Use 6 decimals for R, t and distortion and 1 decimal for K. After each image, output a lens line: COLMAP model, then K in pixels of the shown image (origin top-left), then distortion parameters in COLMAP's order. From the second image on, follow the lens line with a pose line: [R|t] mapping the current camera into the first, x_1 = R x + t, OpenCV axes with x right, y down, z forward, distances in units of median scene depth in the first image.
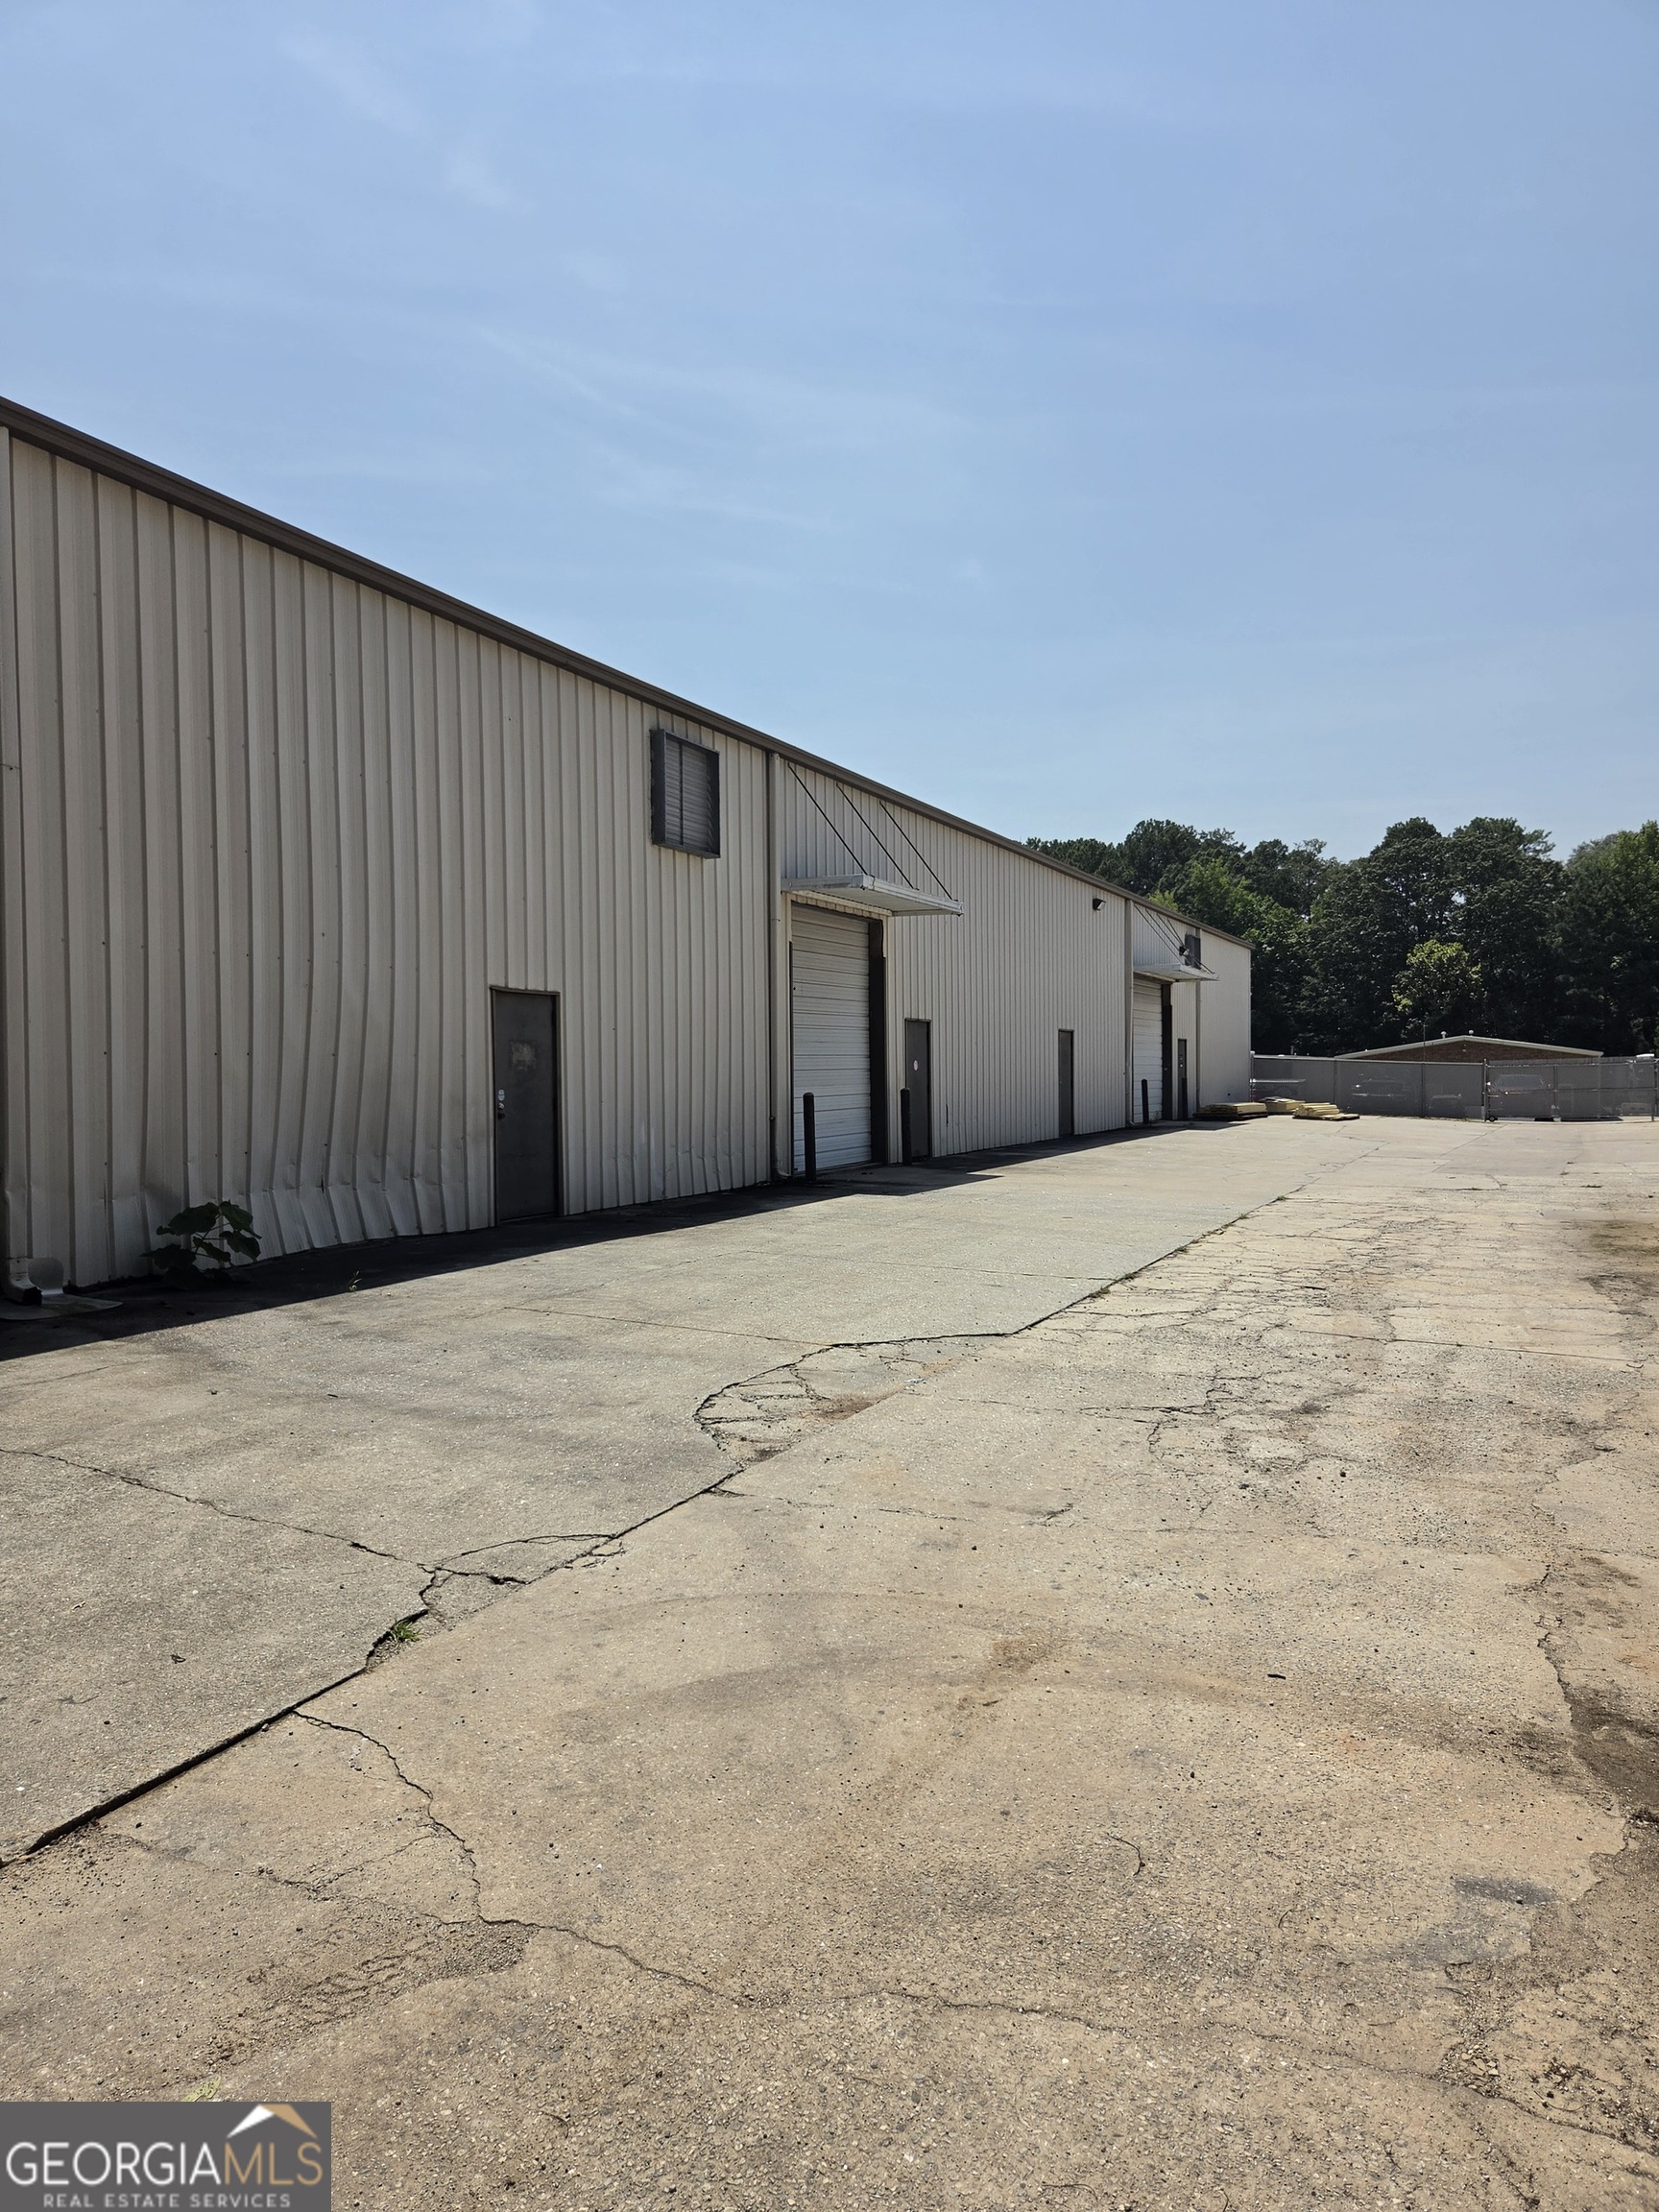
lens RADIAL K [[1484.7, 0, 813.4], [0, 1484.7, 1104.1], [0, 0, 1]] dist [0.051275, -0.044038]
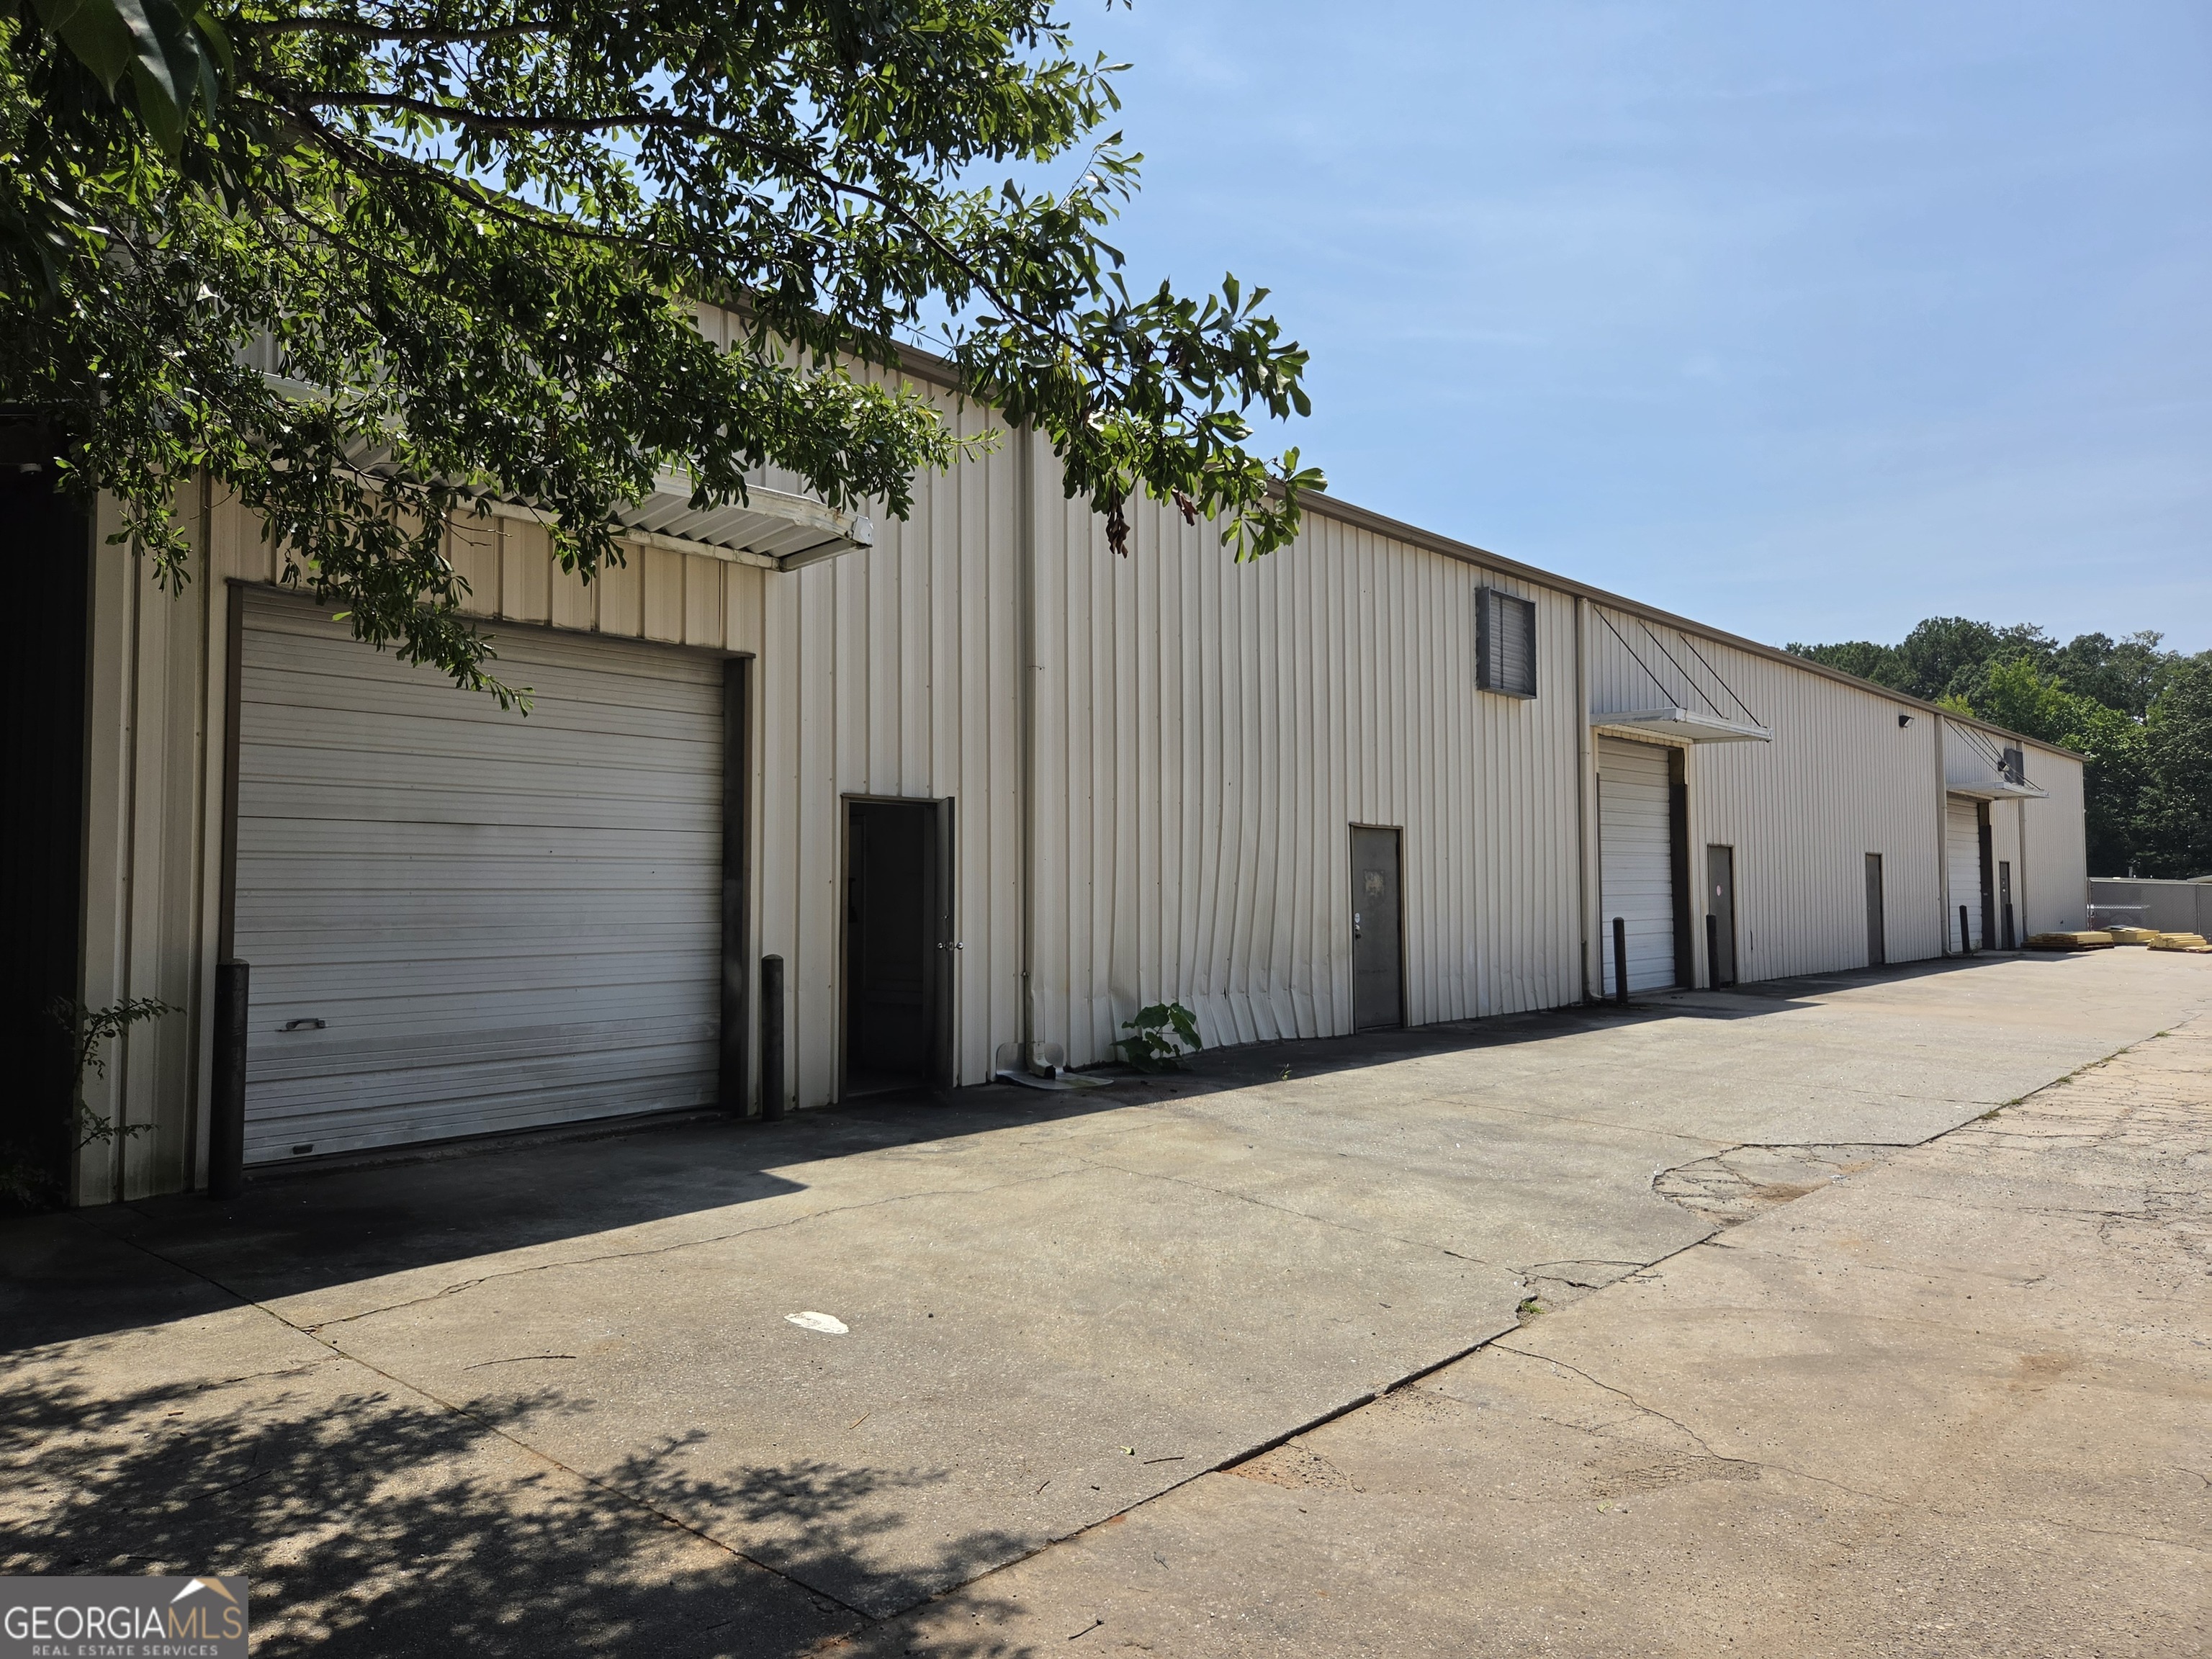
lens RADIAL K [[1484.7, 0, 1084.7], [0, 1484.7, 820.7], [0, 0, 1]] dist [0.051275, -0.044038]
pose [[0.957575, -0.011647, -0.287950, -0.081955], [-0.008608, 0.997581, -0.068977, 0.000109], [0.288057, 0.068529, 0.955158, -0.149318]]
